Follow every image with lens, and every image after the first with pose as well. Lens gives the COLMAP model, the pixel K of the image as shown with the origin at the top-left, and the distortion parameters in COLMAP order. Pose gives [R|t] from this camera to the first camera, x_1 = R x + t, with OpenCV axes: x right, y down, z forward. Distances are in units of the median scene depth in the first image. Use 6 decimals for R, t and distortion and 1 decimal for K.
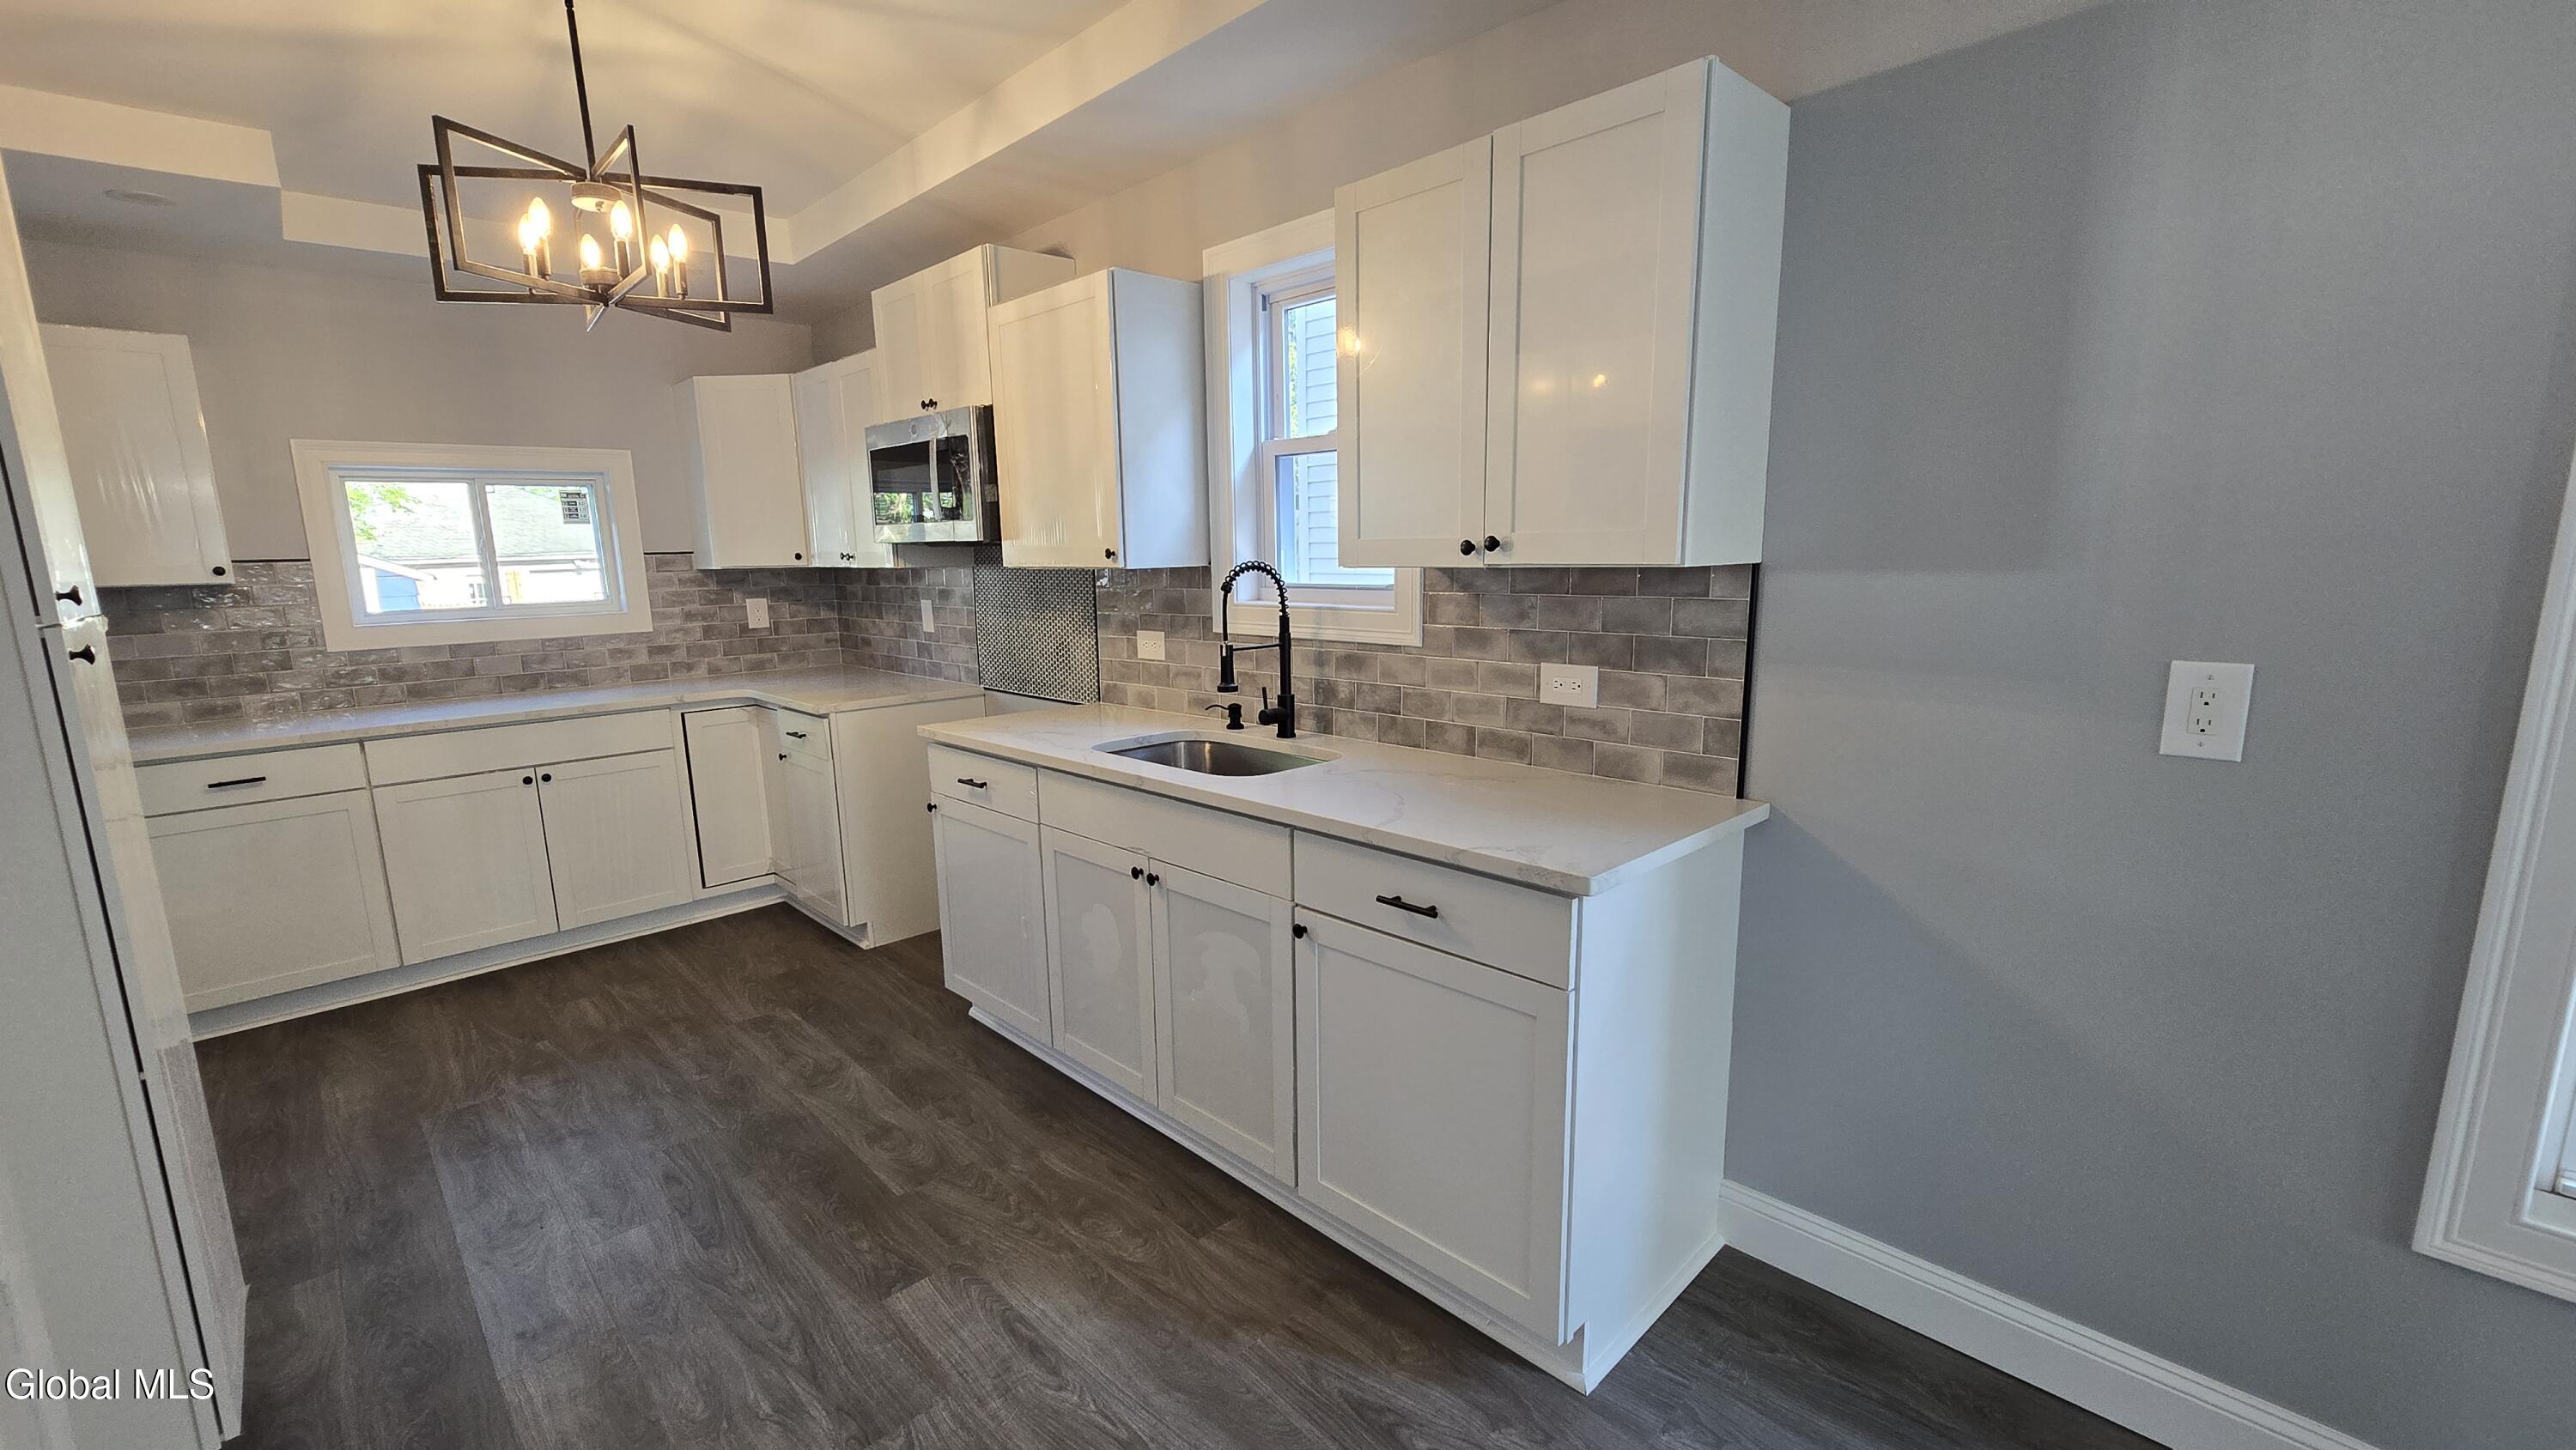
lens RADIAL K [[1045.9, 0, 1259.8], [0, 1045.9, 736.9], [0, 0, 1]] dist [-0.000024, -0.000324]
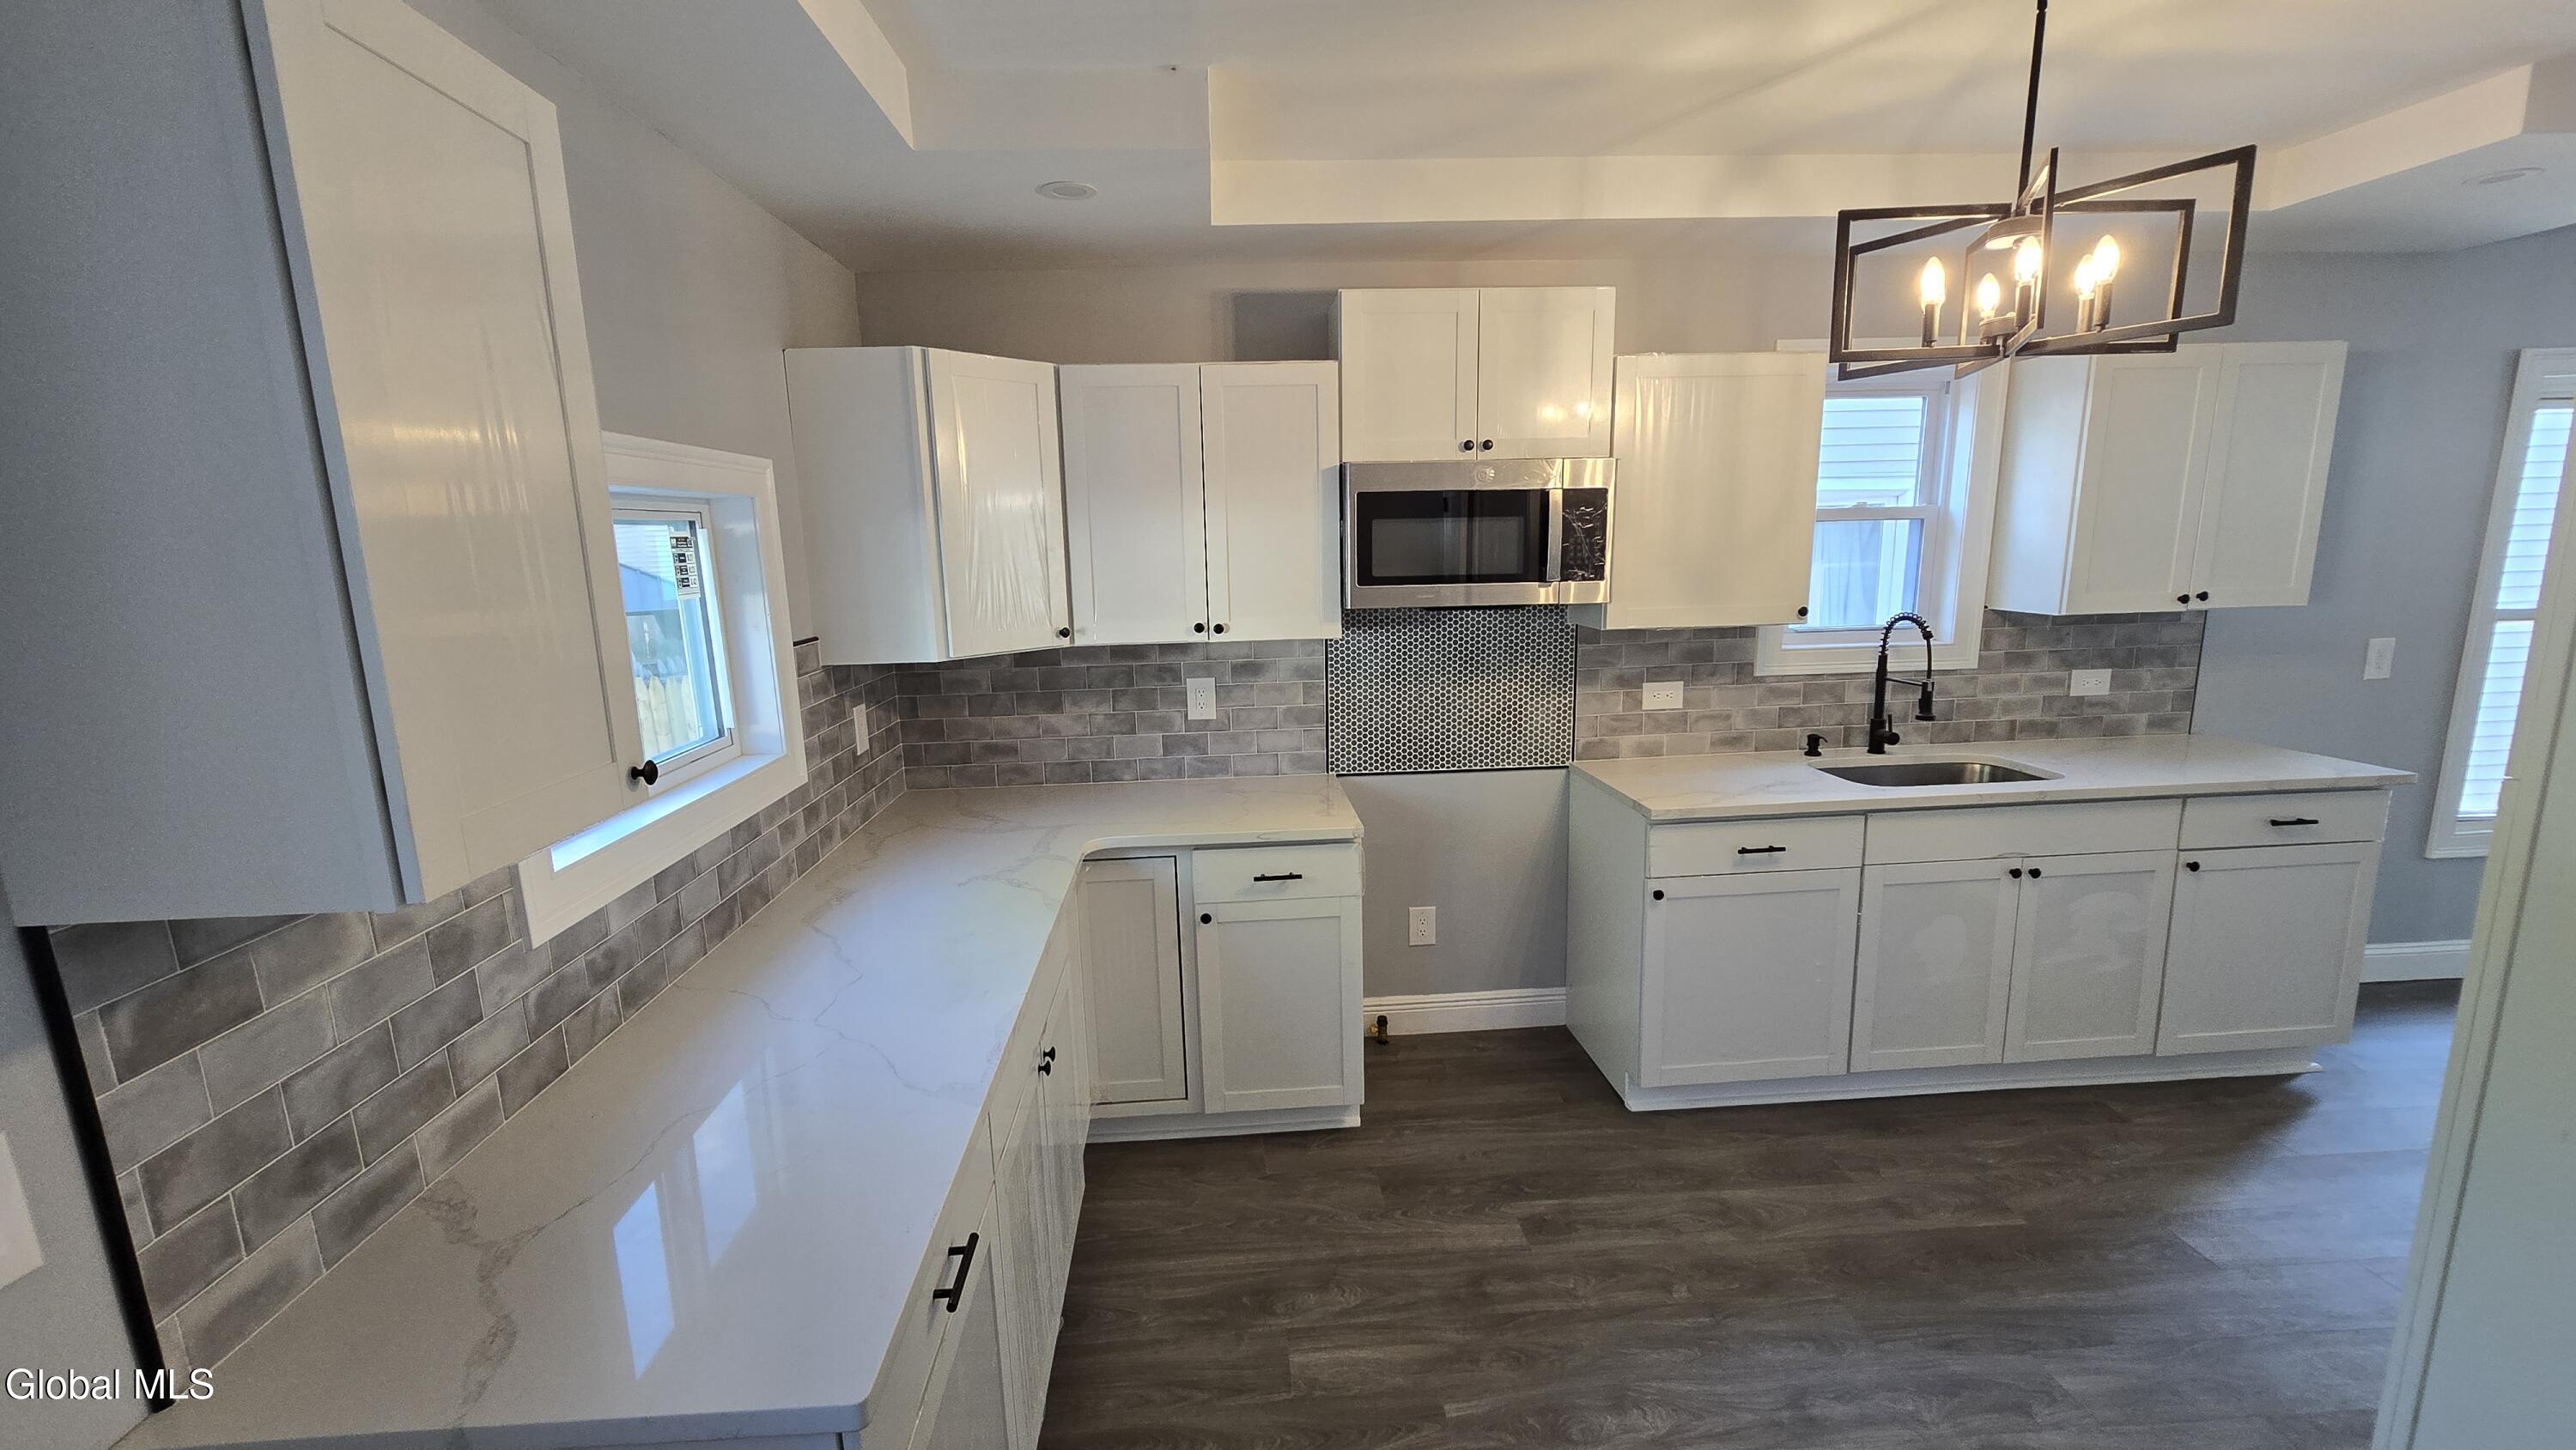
lens RADIAL K [[1045.9, 0, 1259.8], [0, 1045.9, 736.9], [0, 0, 1]] dist [-0.000024, -0.000324]
pose [[0.651169, -0.138400, 0.746207, -1.518537], [0.150273, 0.987277, 0.051978, -0.213367], [-0.743907, 0.078288, 0.663682, 0.806074]]
